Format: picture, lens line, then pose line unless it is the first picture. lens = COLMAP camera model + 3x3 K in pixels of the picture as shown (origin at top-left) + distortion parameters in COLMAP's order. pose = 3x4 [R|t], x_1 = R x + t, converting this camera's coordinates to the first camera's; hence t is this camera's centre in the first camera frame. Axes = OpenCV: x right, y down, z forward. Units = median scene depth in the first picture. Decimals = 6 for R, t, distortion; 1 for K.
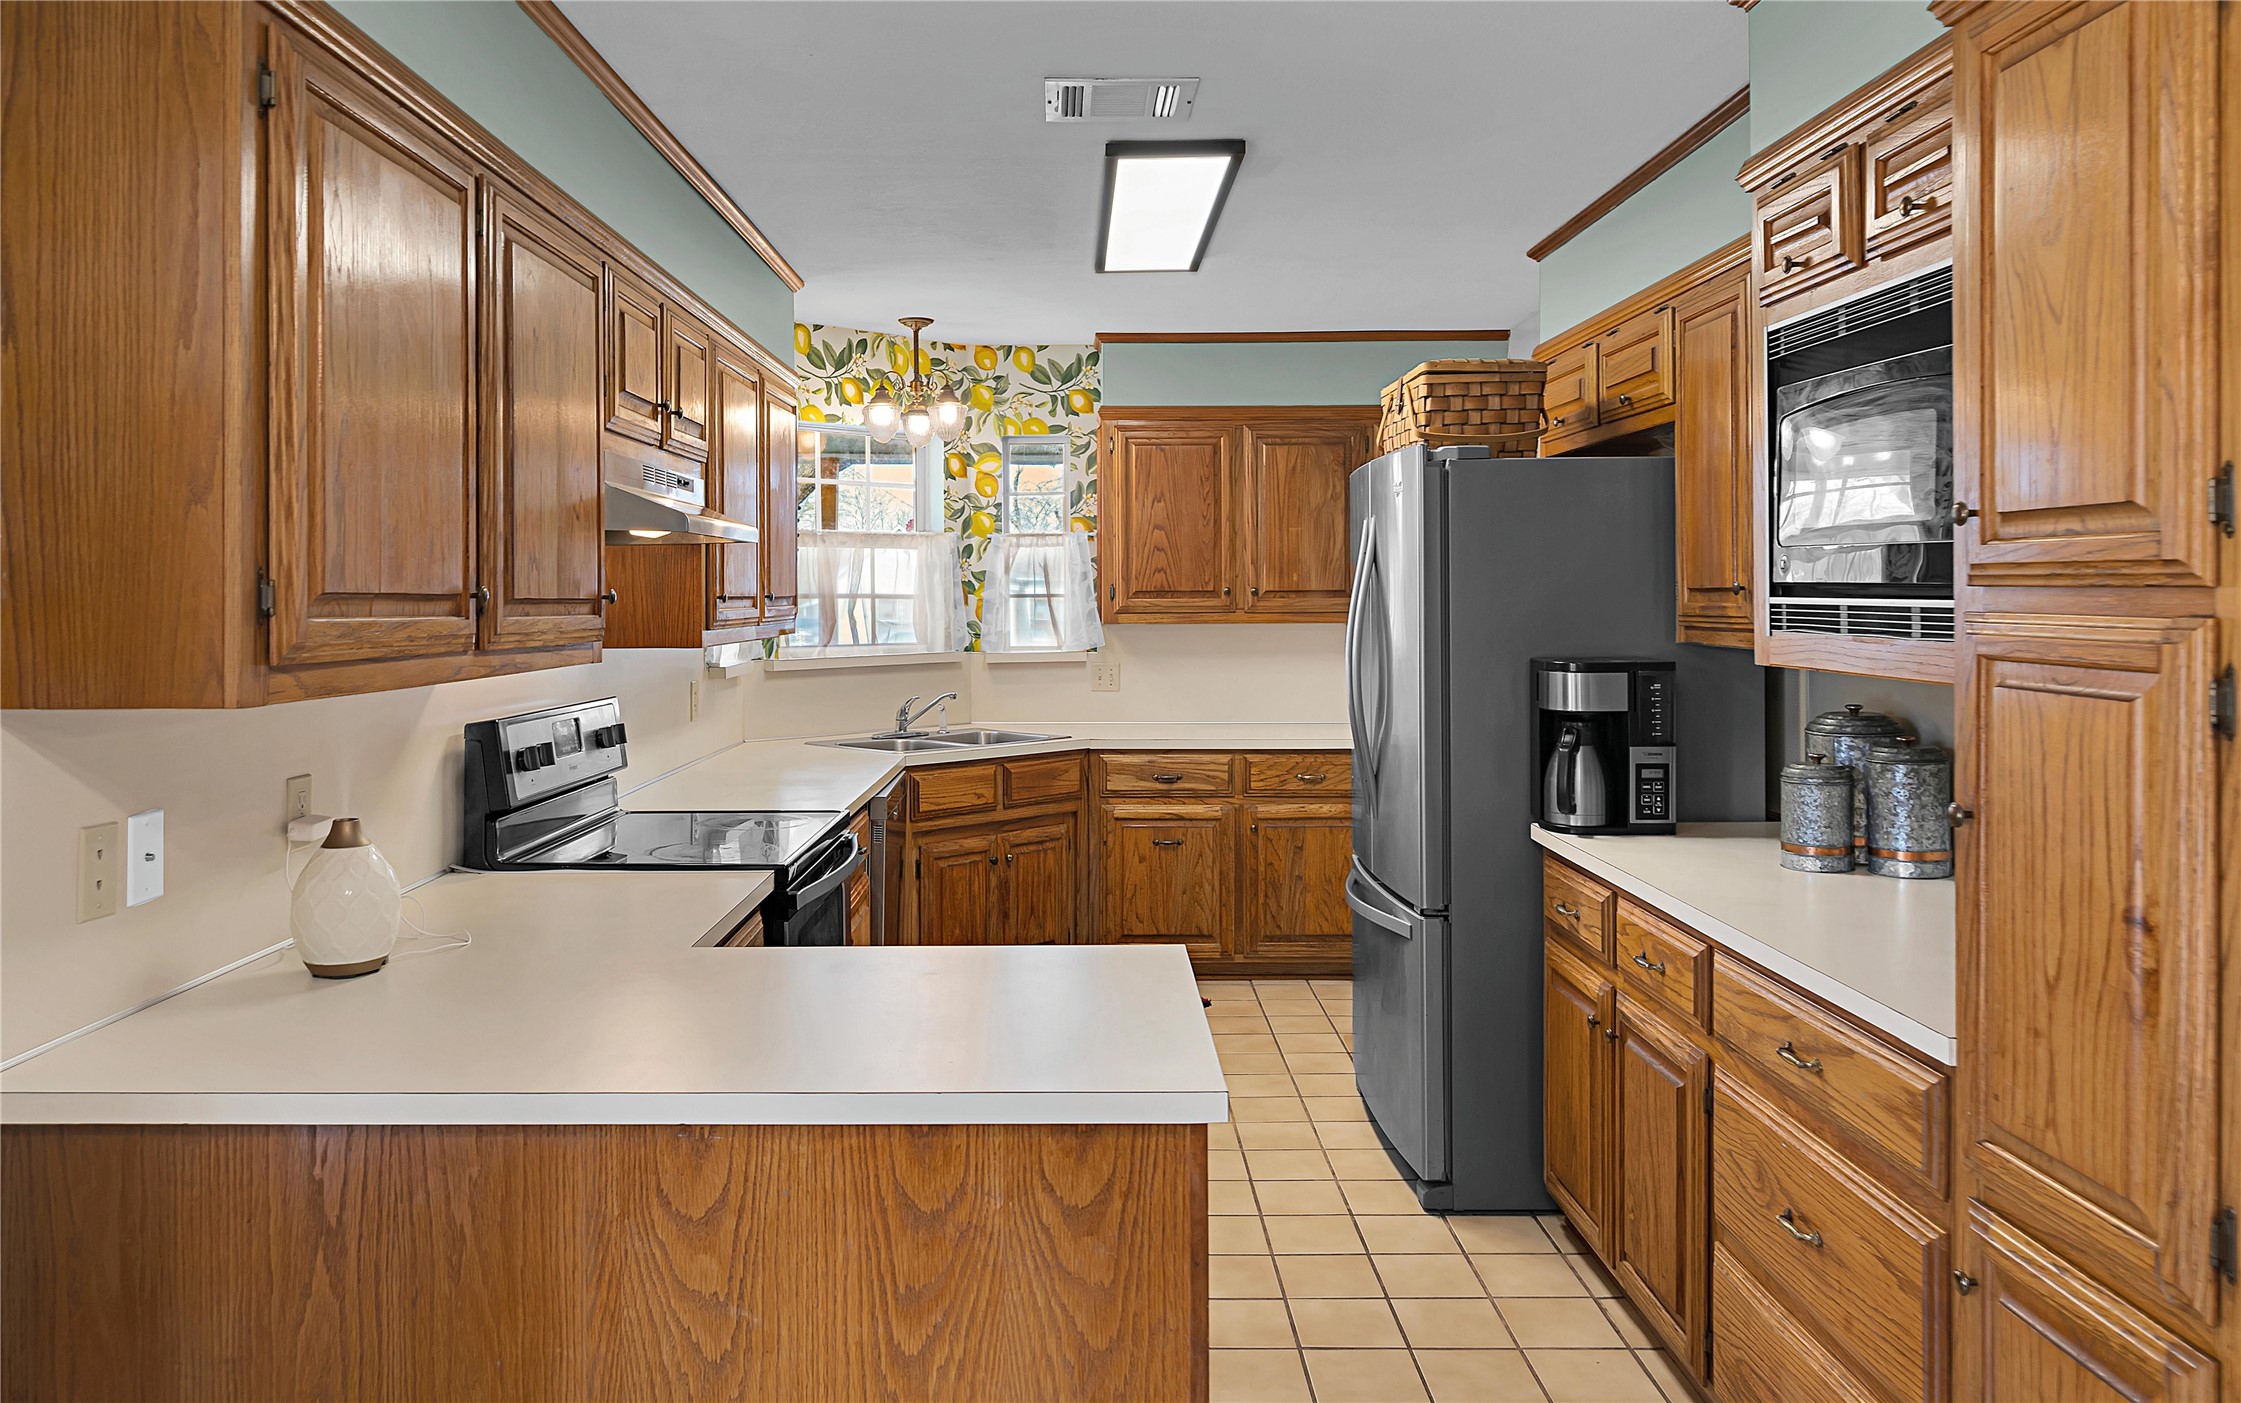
lens RADIAL K [[1506.6, 0, 1116.5], [0, 1506.6, 599.3], [0, 0, 1]] dist [-0.000726, -0.001757]
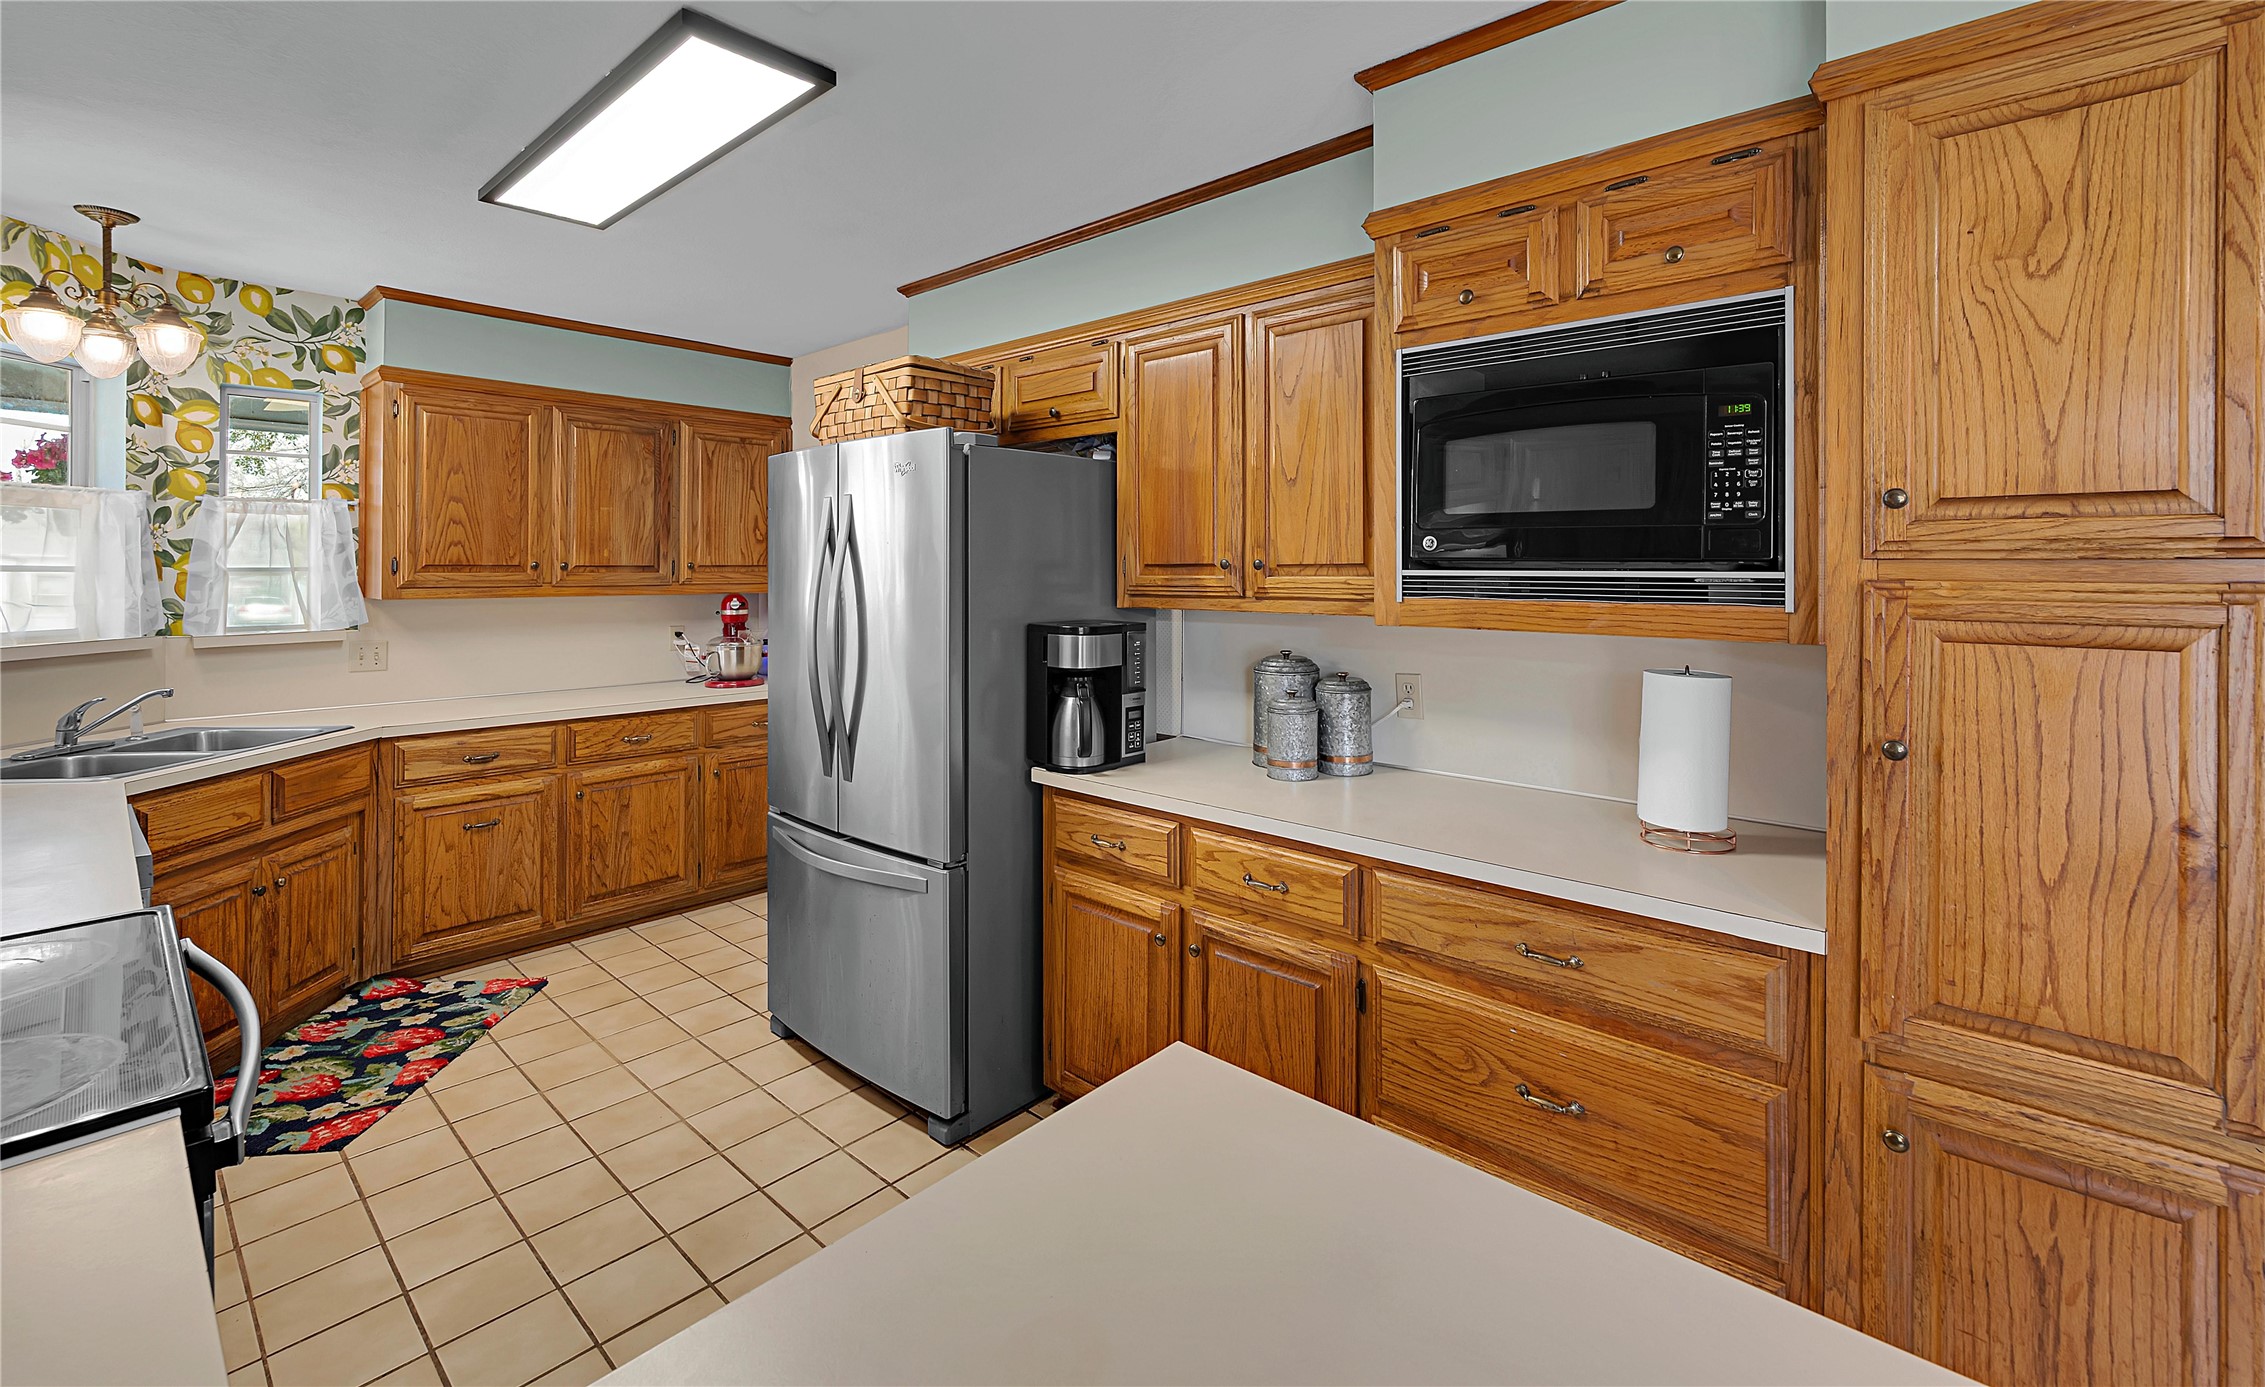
lens RADIAL K [[941.6, 0, 1121.7], [0, 941.6, 566.3], [0, 0, 1]] dist [0.002205, -0.000233]
pose [[0.687164, 0.008176, 0.726457, -0.124379], [-0.000623, 0.999943, -0.010664, 0.001681], [-0.726502, 0.006876, 0.687130, 0.284285]]
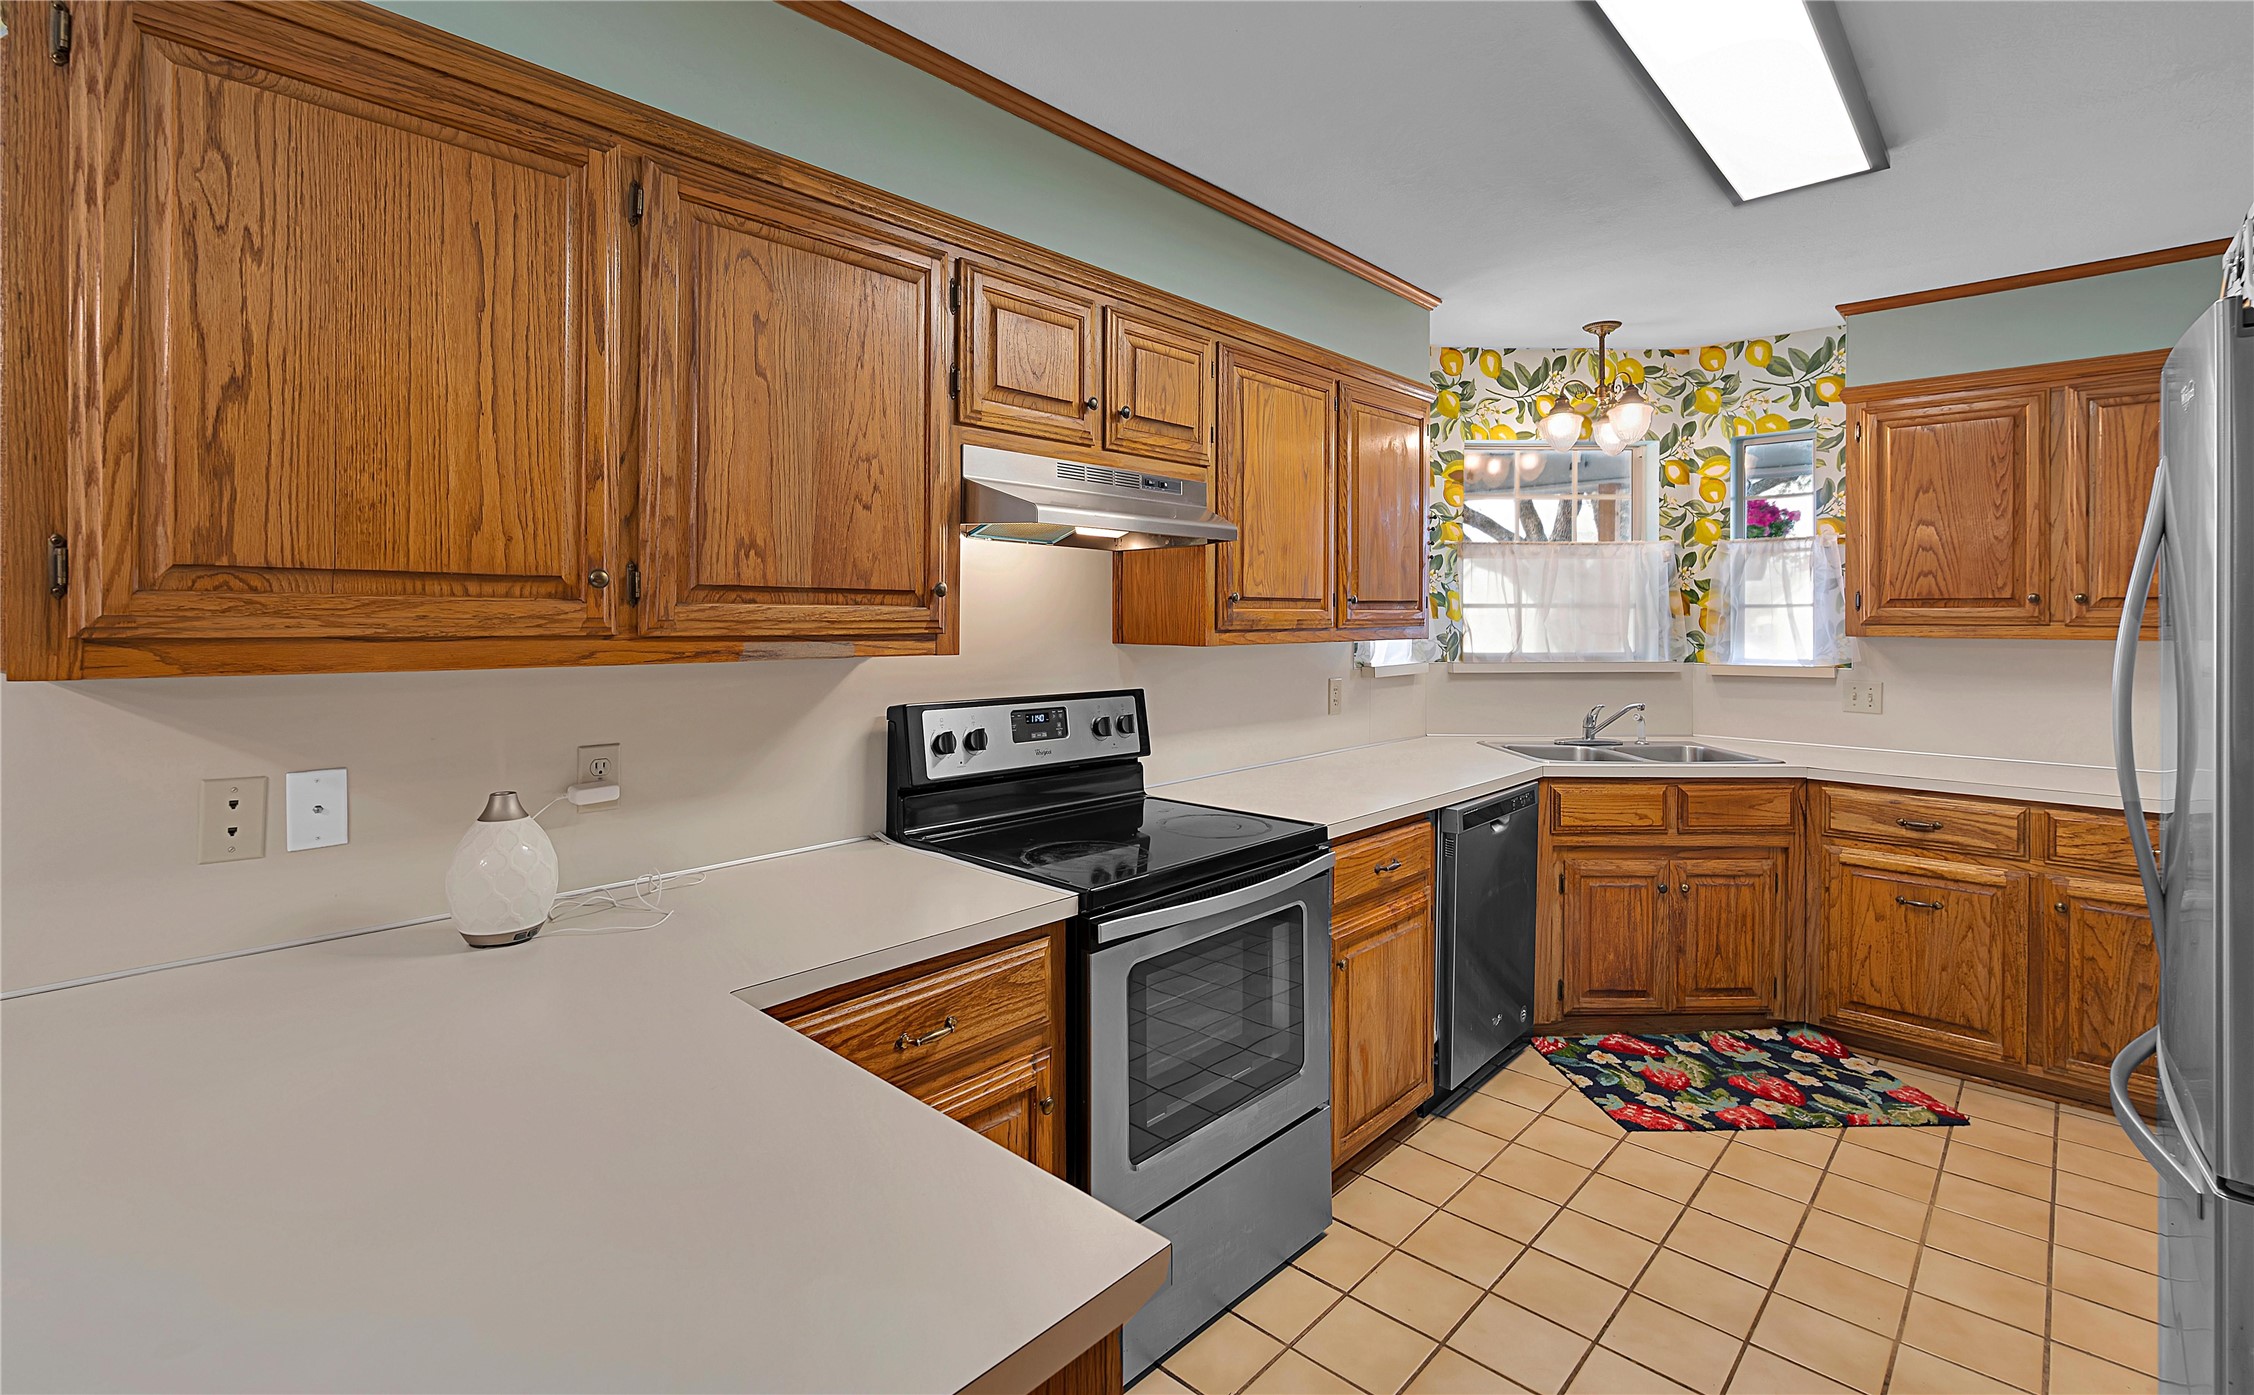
lens RADIAL K [[1020.0, 0, 1127.4], [0, 1020.0, 615.8], [0, 0, 1]] dist [-0.002500, 0.000071]
pose [[0.717063, 0.006259, -0.696980, 0.110680], [-0.007531, 0.999971, 0.001232, 0.007125], [0.696968, 0.004365, 0.717089, 0.299780]]
